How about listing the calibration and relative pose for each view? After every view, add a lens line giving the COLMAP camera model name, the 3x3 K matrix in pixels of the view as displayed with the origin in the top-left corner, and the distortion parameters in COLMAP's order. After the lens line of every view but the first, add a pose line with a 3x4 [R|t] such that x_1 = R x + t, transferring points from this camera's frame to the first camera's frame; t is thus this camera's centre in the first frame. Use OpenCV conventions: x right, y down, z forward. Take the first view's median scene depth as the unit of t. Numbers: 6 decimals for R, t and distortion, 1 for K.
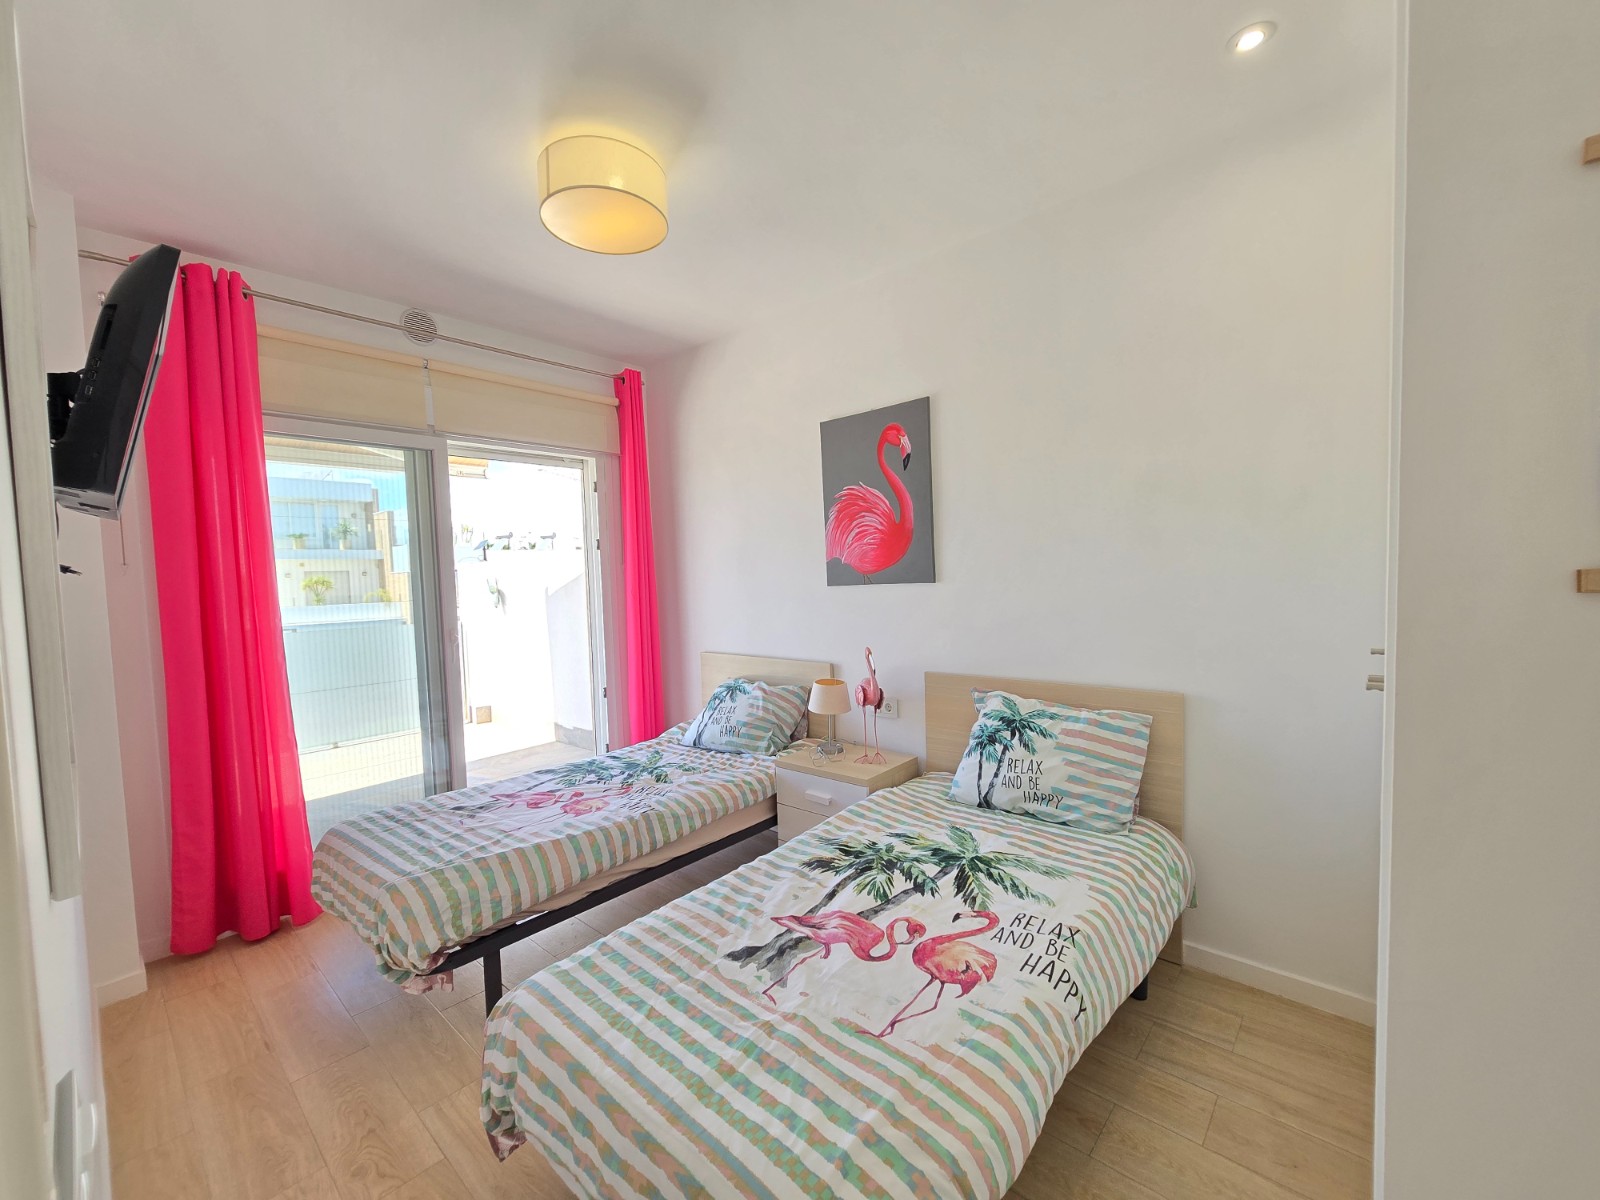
lens RADIAL K [[656.1, 0, 798.1], [0, 656.1, 607.3], [0, 0, 1]] dist [-0.000673, -0.000352]
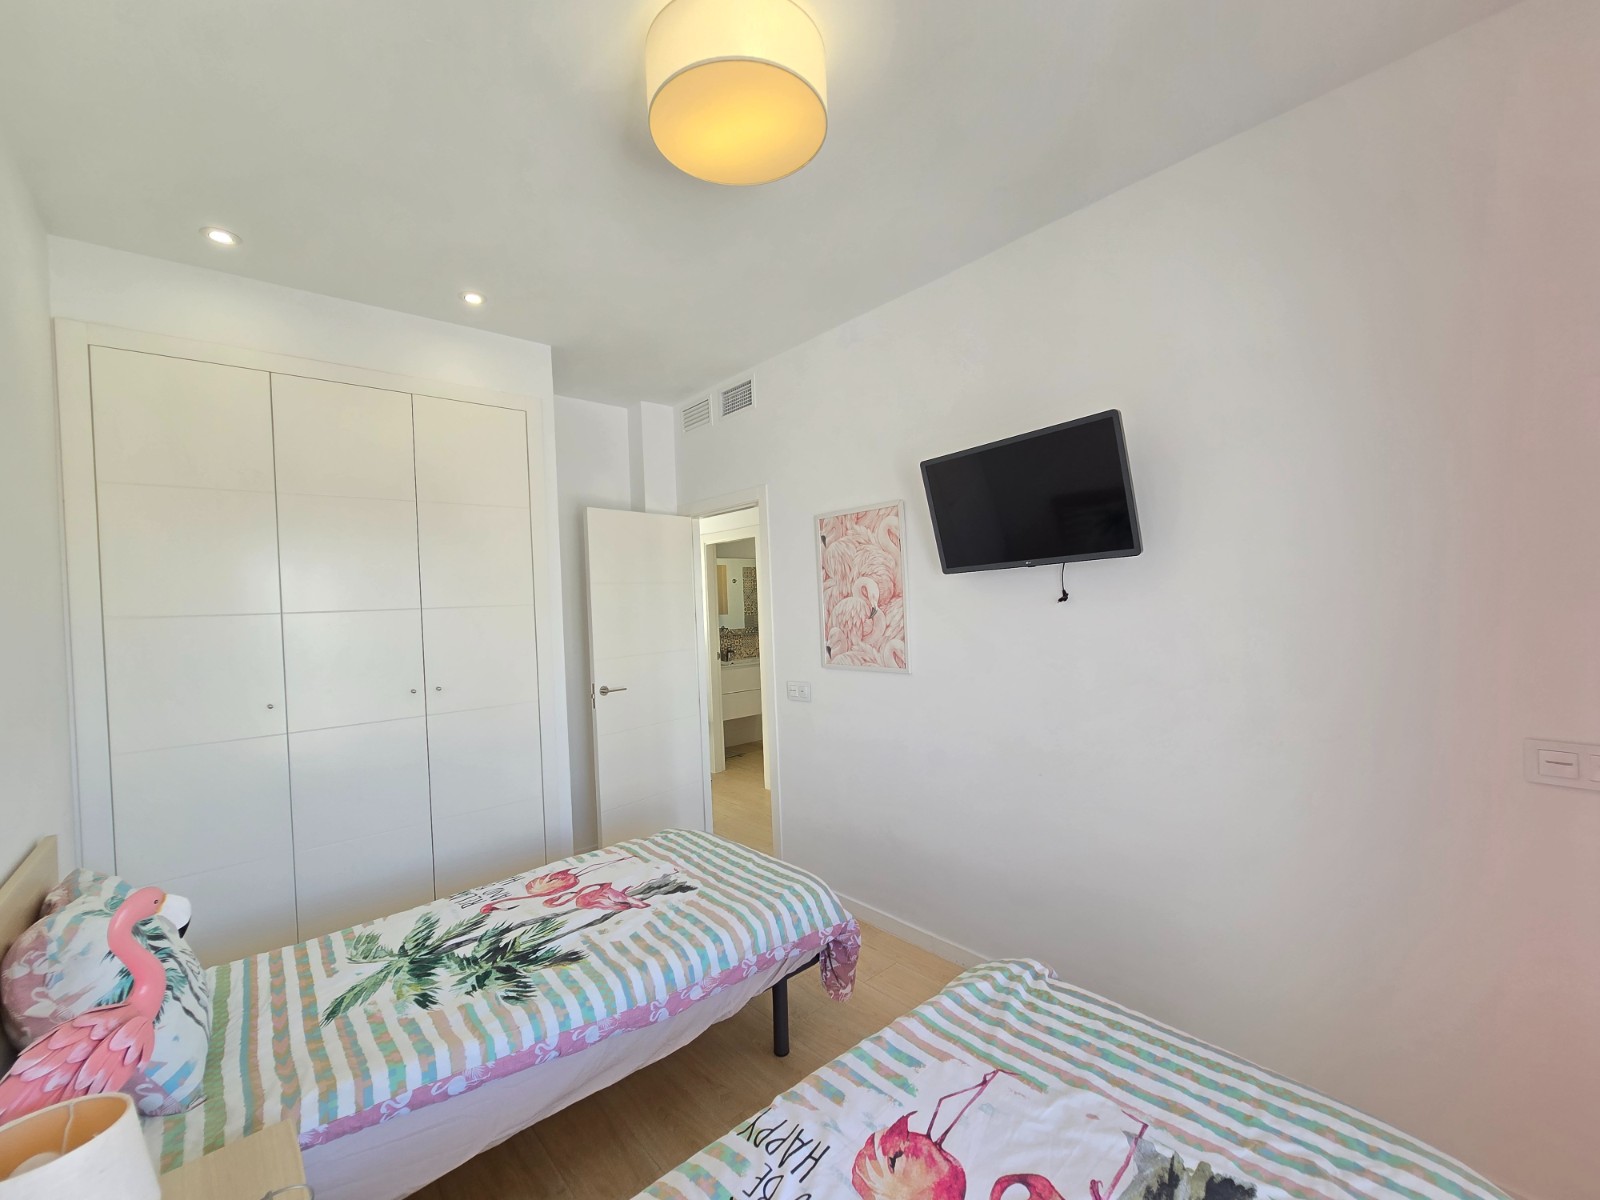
lens RADIAL K [[656.1, 0, 798.1], [0, 656.1, 607.3], [0, 0, 1]] dist [-0.000673, -0.000352]
pose [[-0.990261, 0.070096, 0.120292, -0.356031], [0.077330, 0.995400, 0.056558, -0.101166], [-0.115774, 0.065310, -0.991126, 1.507201]]
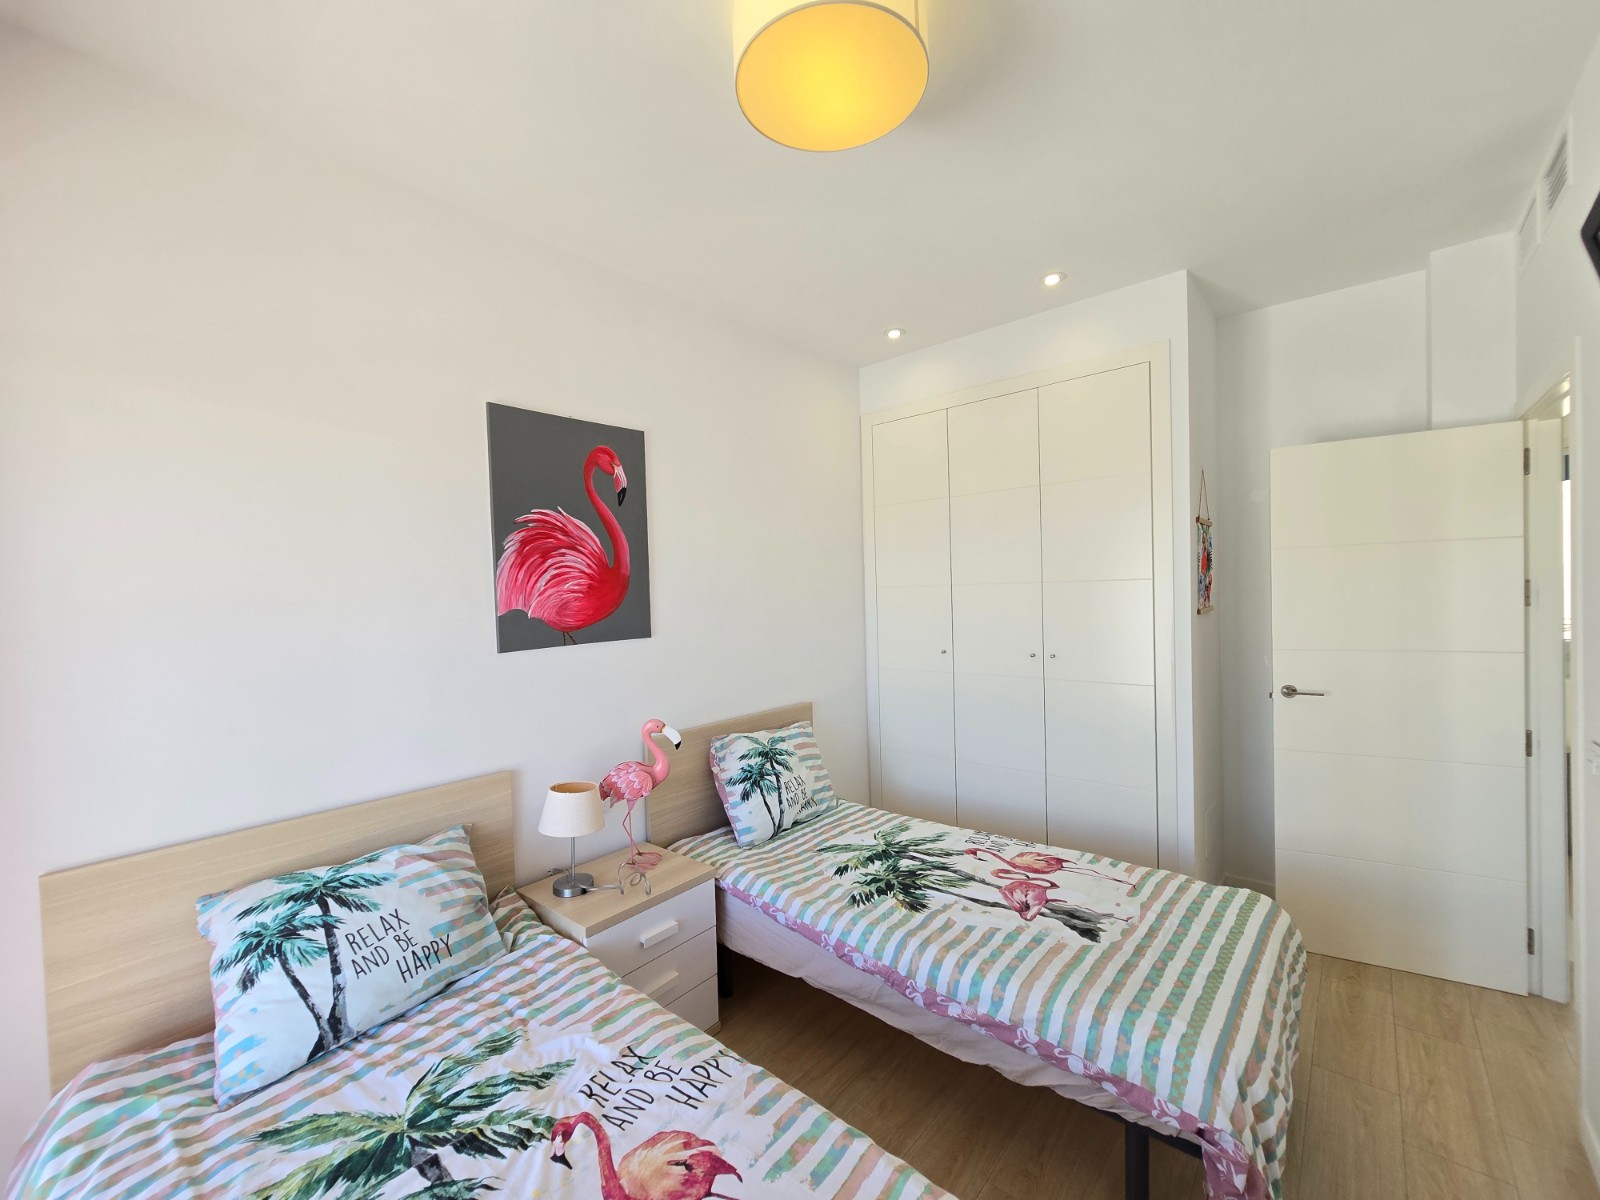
lens RADIAL K [[656.1, 0, 798.1], [0, 656.1, 607.3], [0, 0, 1]] dist [-0.000673, -0.000352]
pose [[-0.017689, 0.009006, 0.999803, -0.817398], [0.080436, 0.996731, -0.007556, -0.065186], [-0.996603, 0.080286, -0.018356, 0.953506]]
